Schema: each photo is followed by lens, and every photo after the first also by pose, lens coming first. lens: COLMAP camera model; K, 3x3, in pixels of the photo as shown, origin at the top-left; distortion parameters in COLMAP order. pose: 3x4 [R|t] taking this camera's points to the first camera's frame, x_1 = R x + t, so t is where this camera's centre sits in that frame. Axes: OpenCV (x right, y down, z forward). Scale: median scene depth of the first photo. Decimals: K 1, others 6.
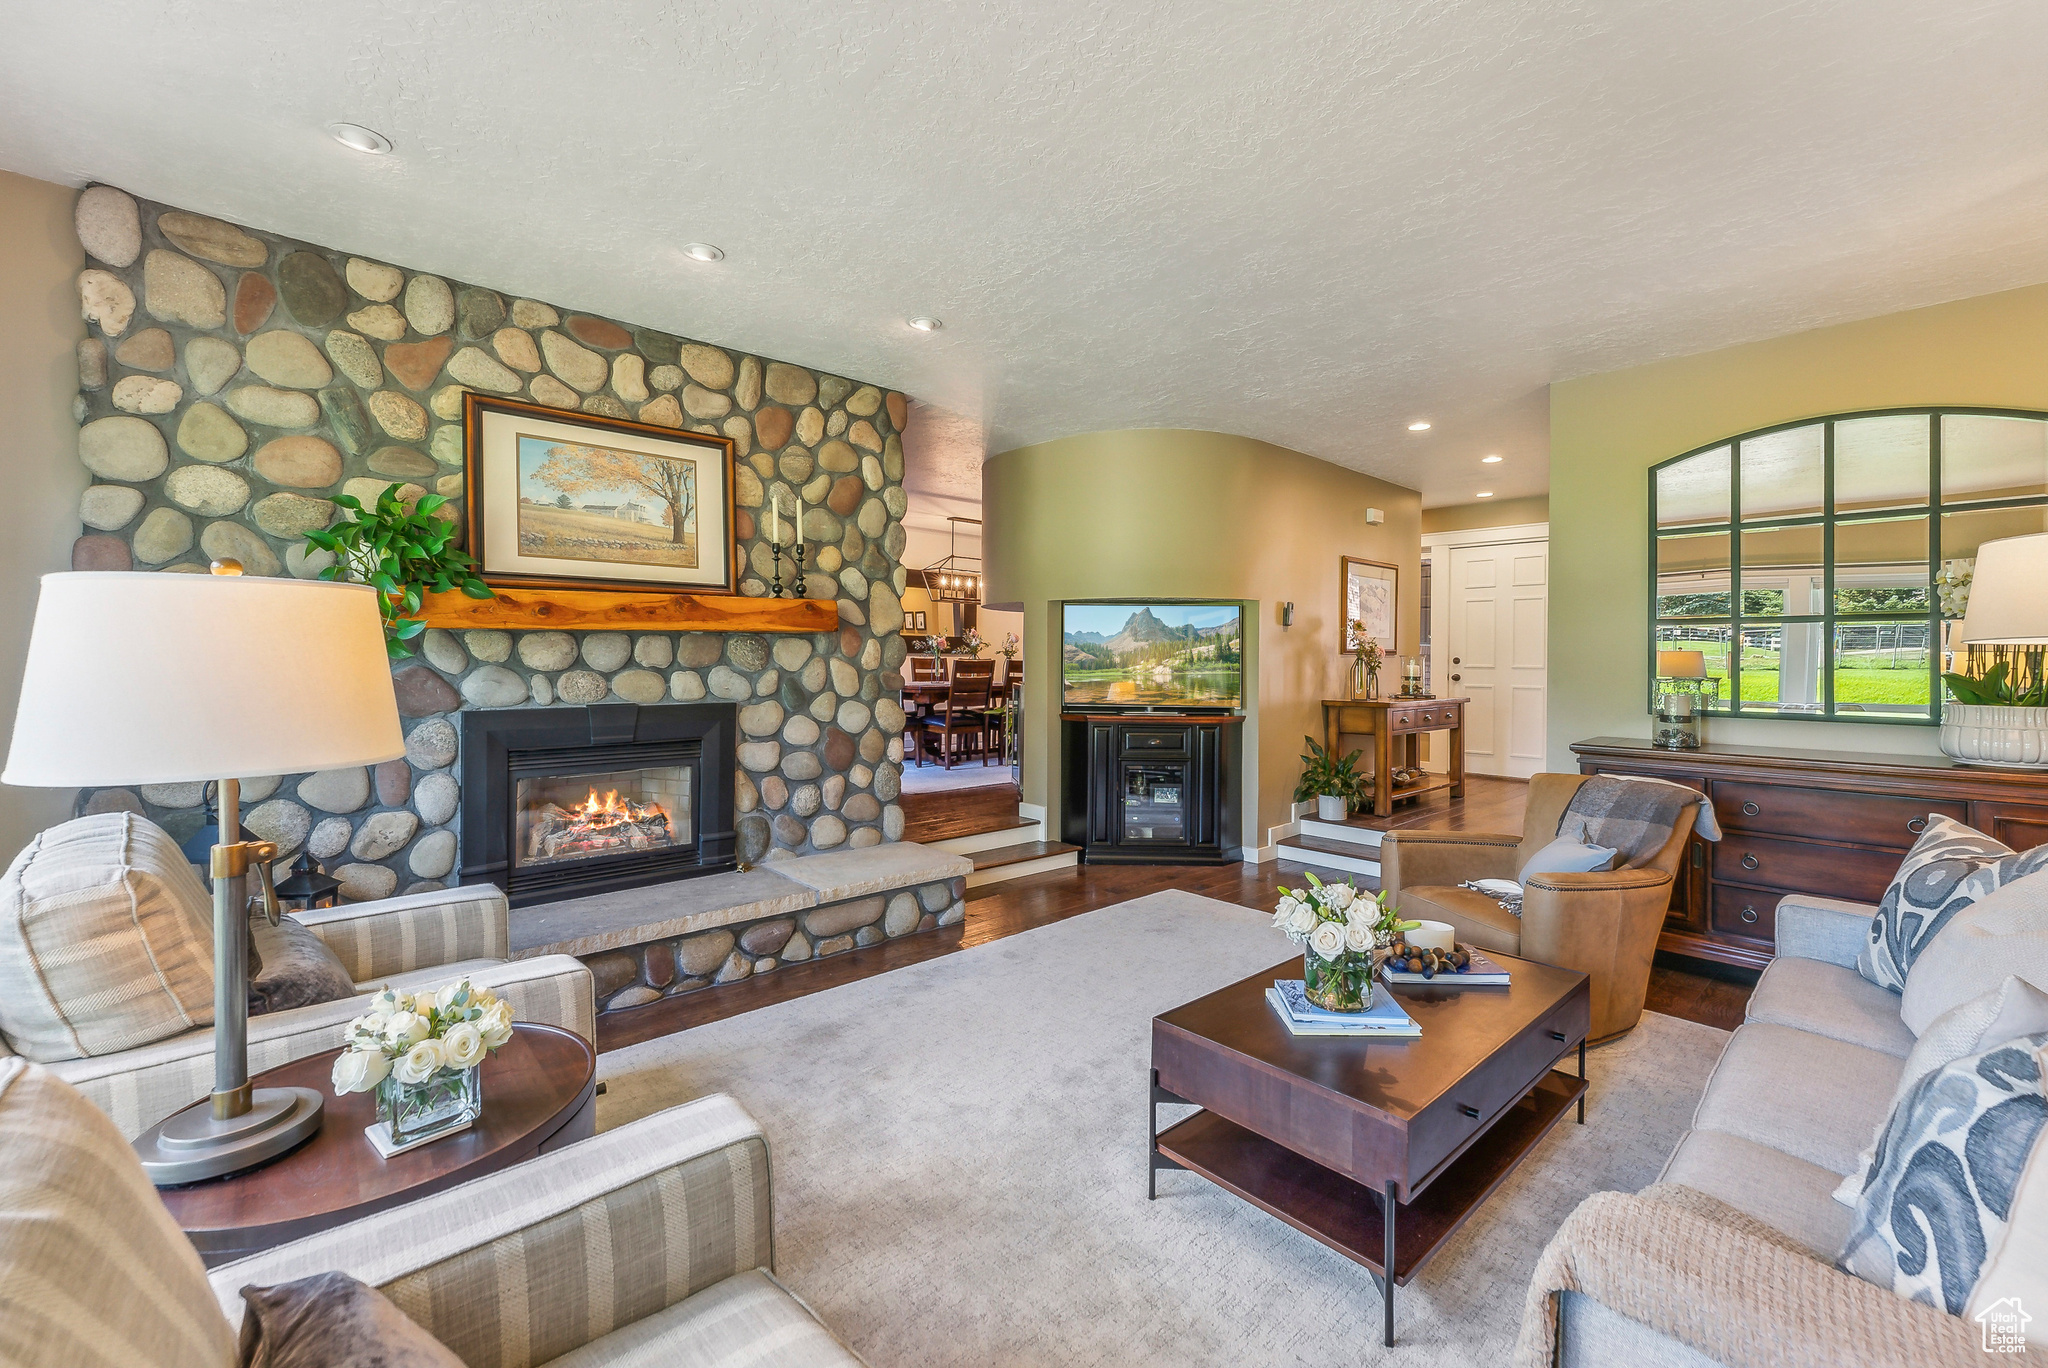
lens RADIAL K [[847.7, 0, 1039.8], [0, 847.7, 666.5], [0, 0, 1]] dist [-0.002290, 0.000341]
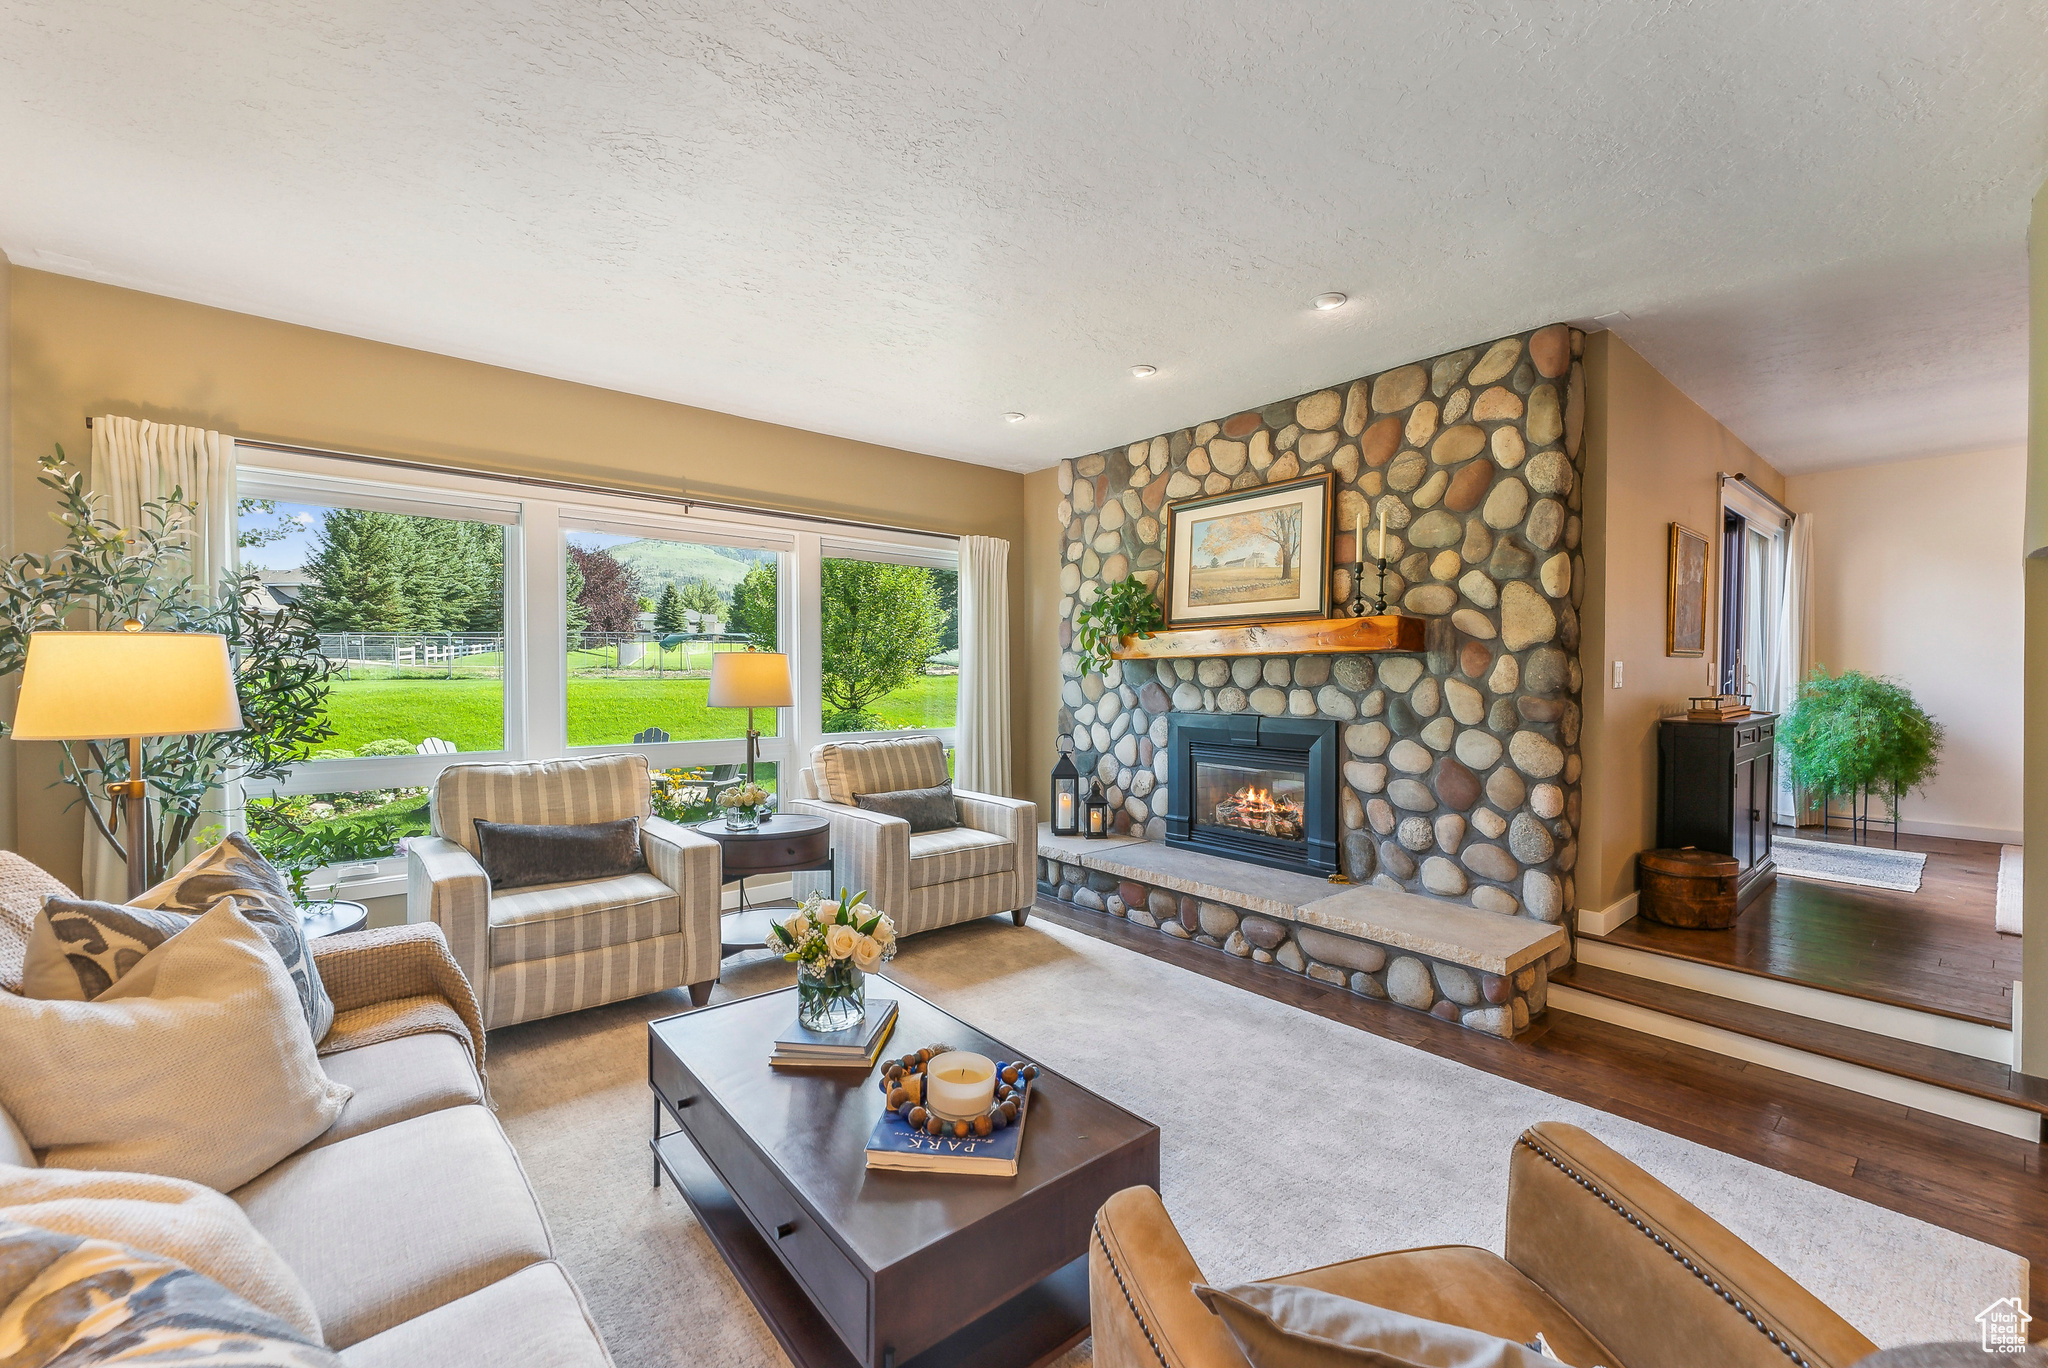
lens RADIAL K [[847.7, 0, 1038.3], [0, 847.7, 691.4], [0, 0, 1]] dist [-0.002290, 0.000341]
pose [[-0.041722, 0.017495, -0.998976, 0.695485], [-0.013335, 0.999748, 0.018066, -0.007728], [0.999040, 0.014075, -0.041478, 0.665269]]
